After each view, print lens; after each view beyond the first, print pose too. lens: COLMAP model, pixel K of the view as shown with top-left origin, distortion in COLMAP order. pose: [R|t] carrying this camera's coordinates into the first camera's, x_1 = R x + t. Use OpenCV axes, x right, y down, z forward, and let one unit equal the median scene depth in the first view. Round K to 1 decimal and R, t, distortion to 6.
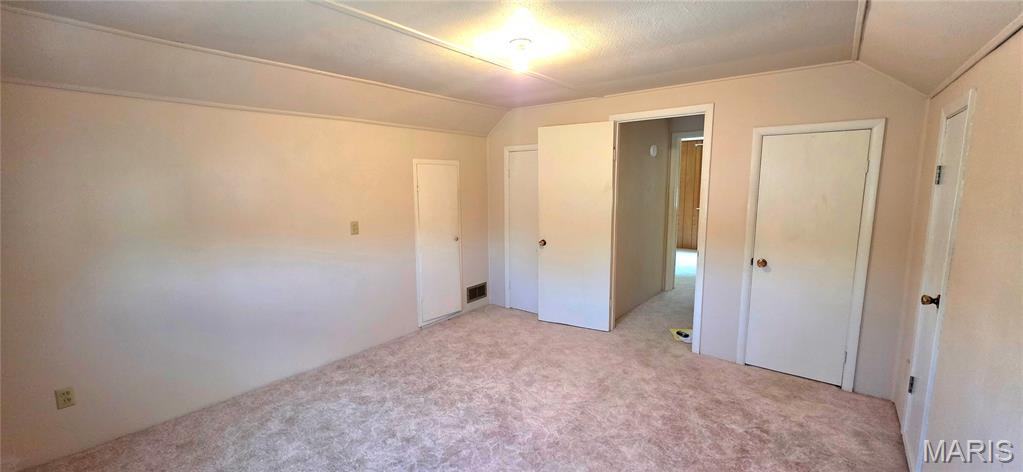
lens RADIAL K [[409.2, 0, 514.0], [0, 409.2, 240.3], [0, 0, 1]] dist [0.001287, -0.000551]
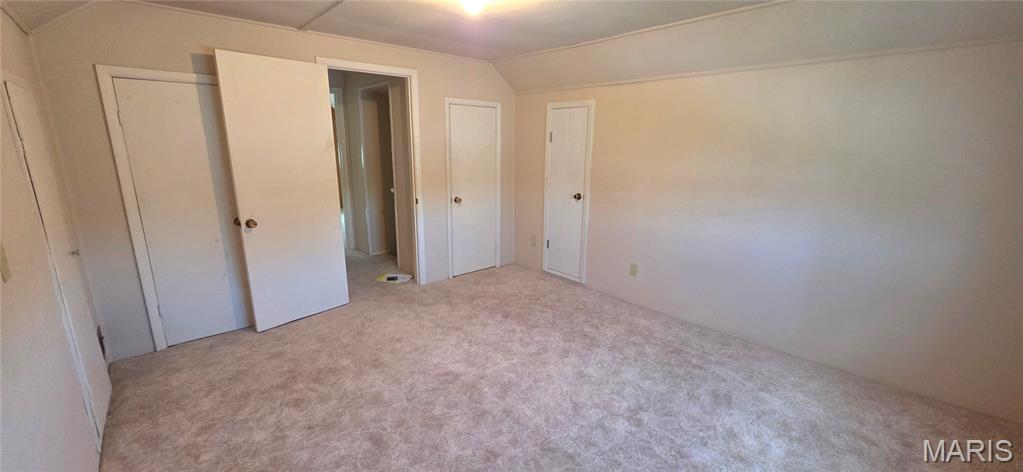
lens RADIAL K [[409.2, 0, 515.7], [0, 409.2, 237.1], [0, 0, 1]] dist [0.001287, -0.000551]
pose [[0.165476, -0.221618, 0.960991, -0.724864], [0.122109, 0.971530, 0.203022, -0.079702], [-0.978625, 0.083751, 0.187826, 0.576533]]
